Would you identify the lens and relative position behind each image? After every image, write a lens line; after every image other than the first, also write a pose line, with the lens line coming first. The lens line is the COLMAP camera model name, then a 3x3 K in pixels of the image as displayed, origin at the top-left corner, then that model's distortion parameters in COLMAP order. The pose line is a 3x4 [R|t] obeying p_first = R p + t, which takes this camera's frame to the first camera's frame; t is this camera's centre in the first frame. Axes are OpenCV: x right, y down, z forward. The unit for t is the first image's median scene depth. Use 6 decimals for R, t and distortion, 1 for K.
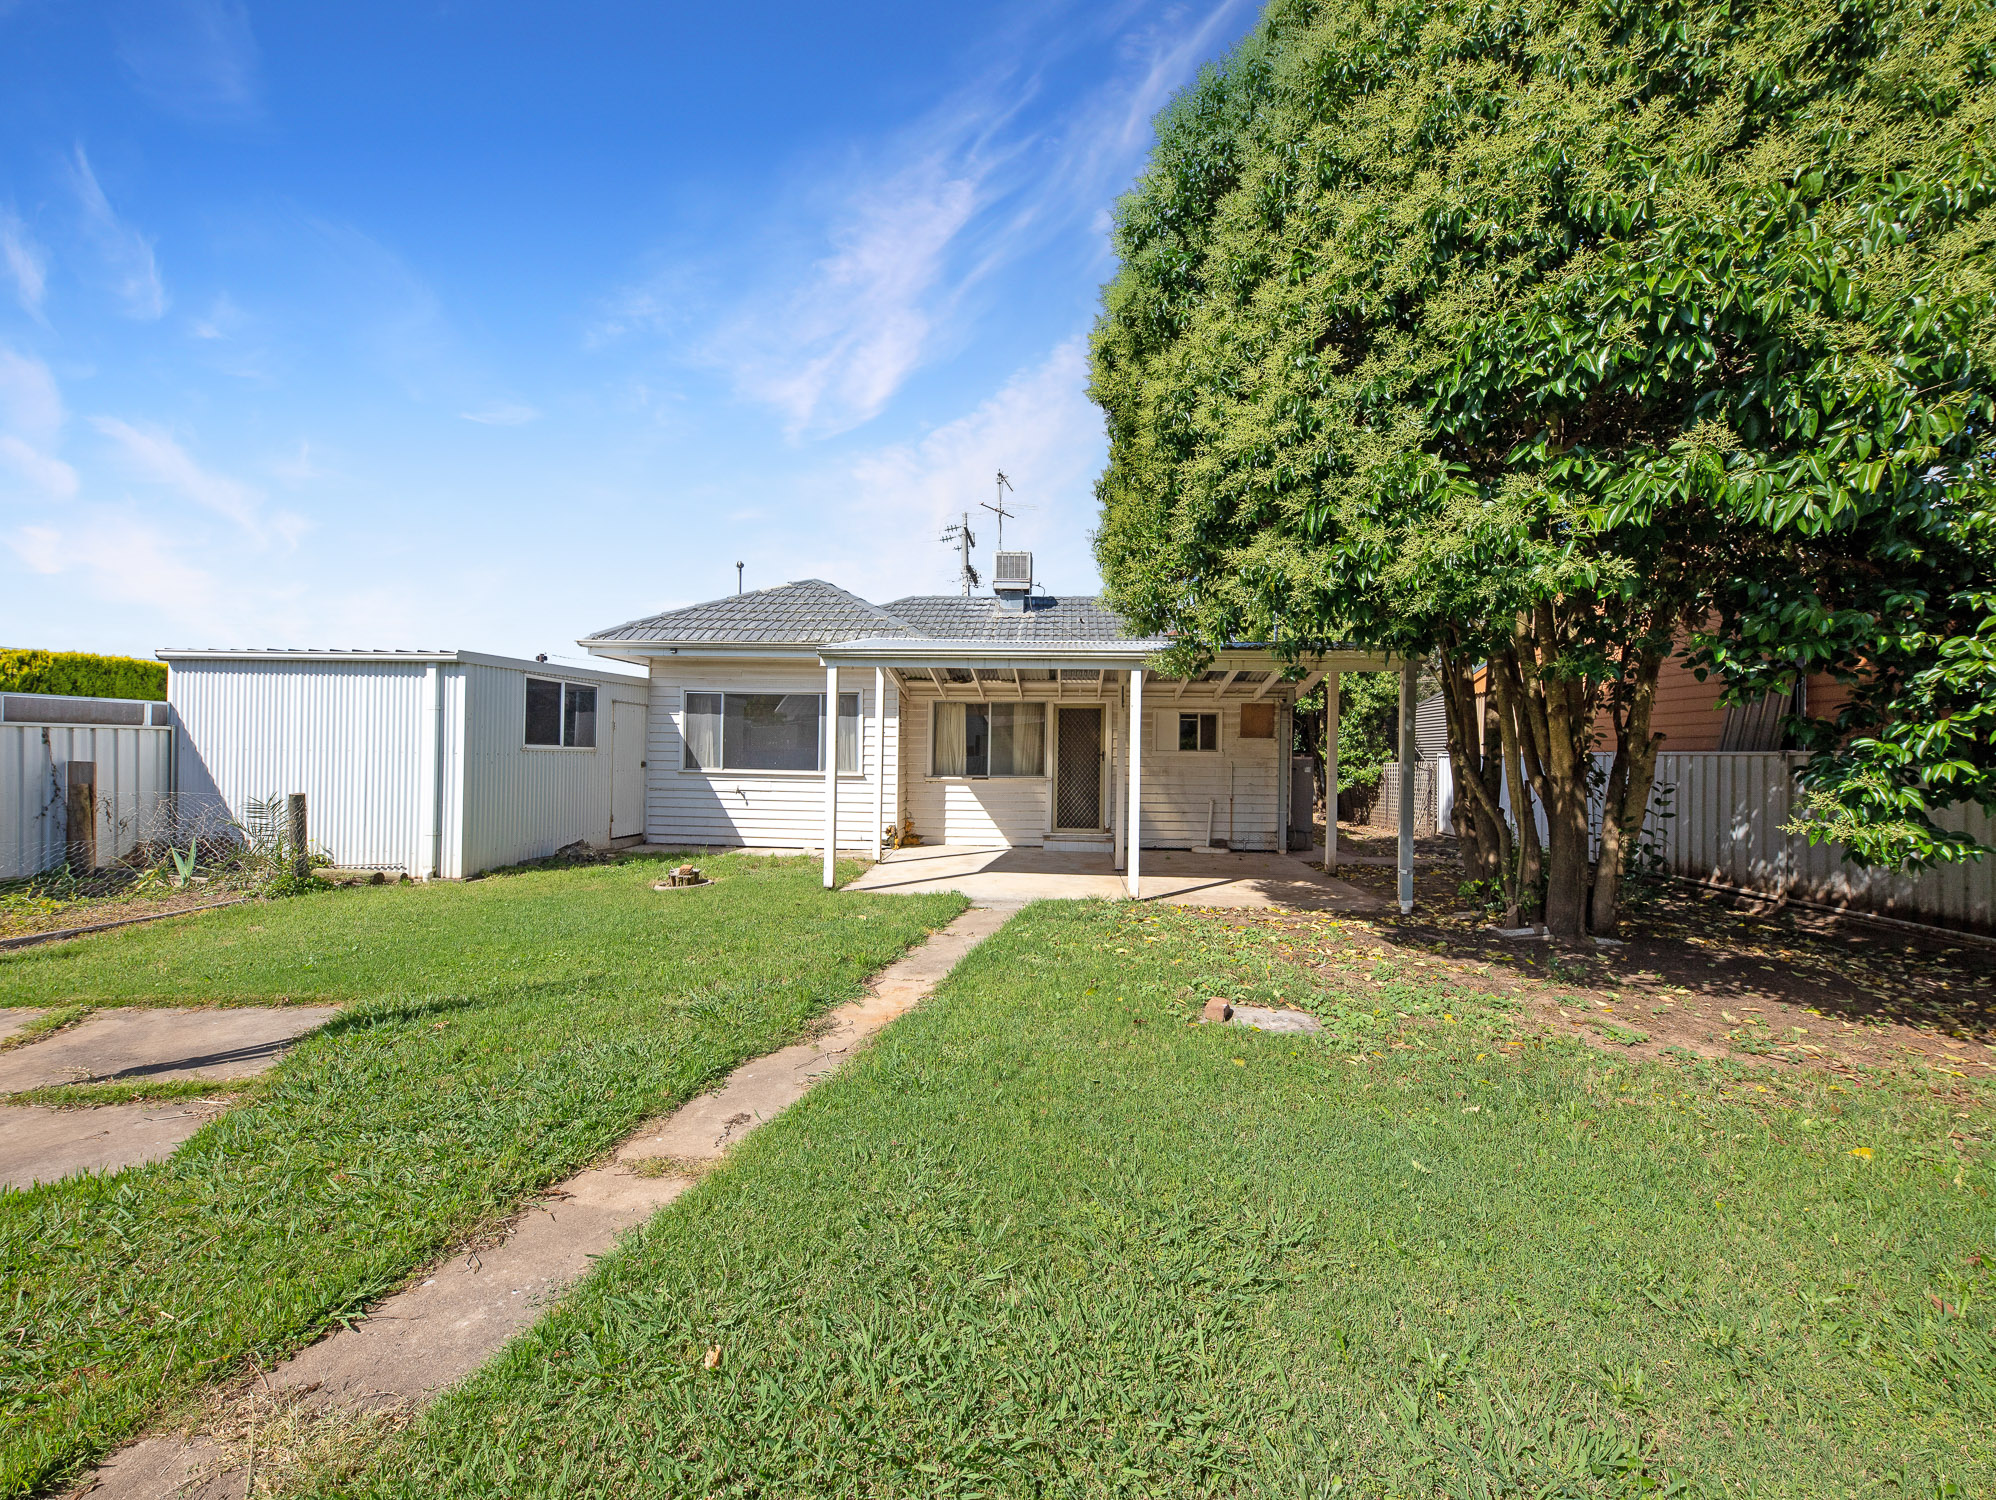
lens RADIAL K [[793.5, 0, 996.8], [0, 793.5, 753.9], [0, 0, 1]] dist [0.003785, -0.000042]
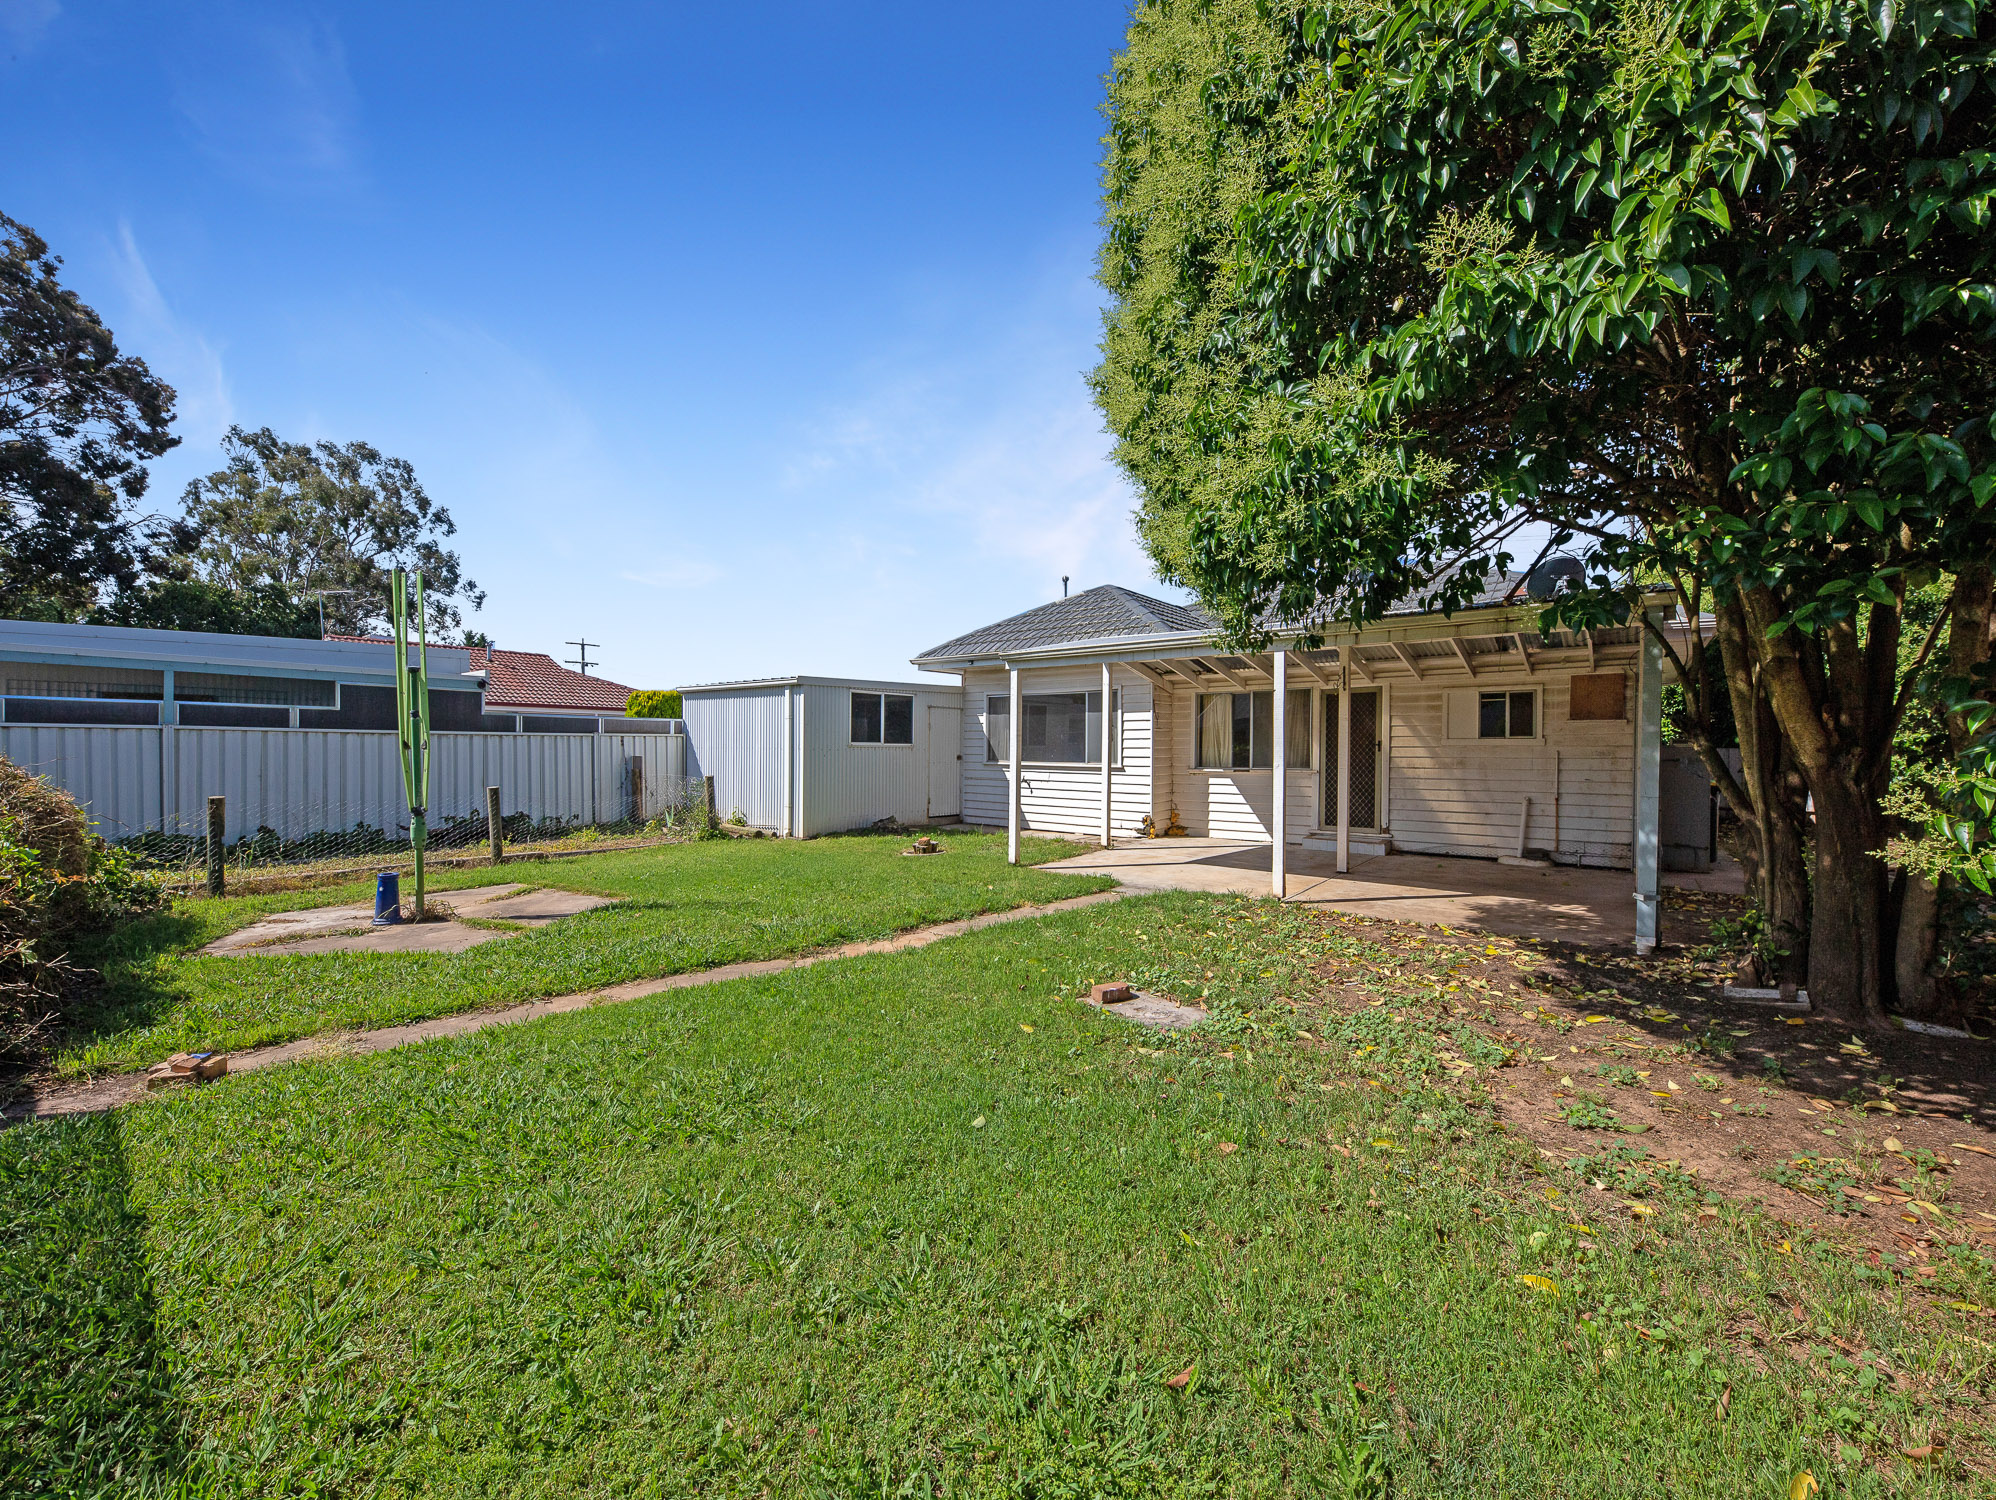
lens RADIAL K [[793.5, 0, 995.4], [0, 793.5, 748.5], [0, 0, 1]] dist [0.003785, -0.000042]
pose [[0.816695, -0.011021, -0.576965, 0.321551], [0.008992, 0.999939, -0.006373, 0.008204], [0.577000, 0.000016, 0.816744, 0.041964]]
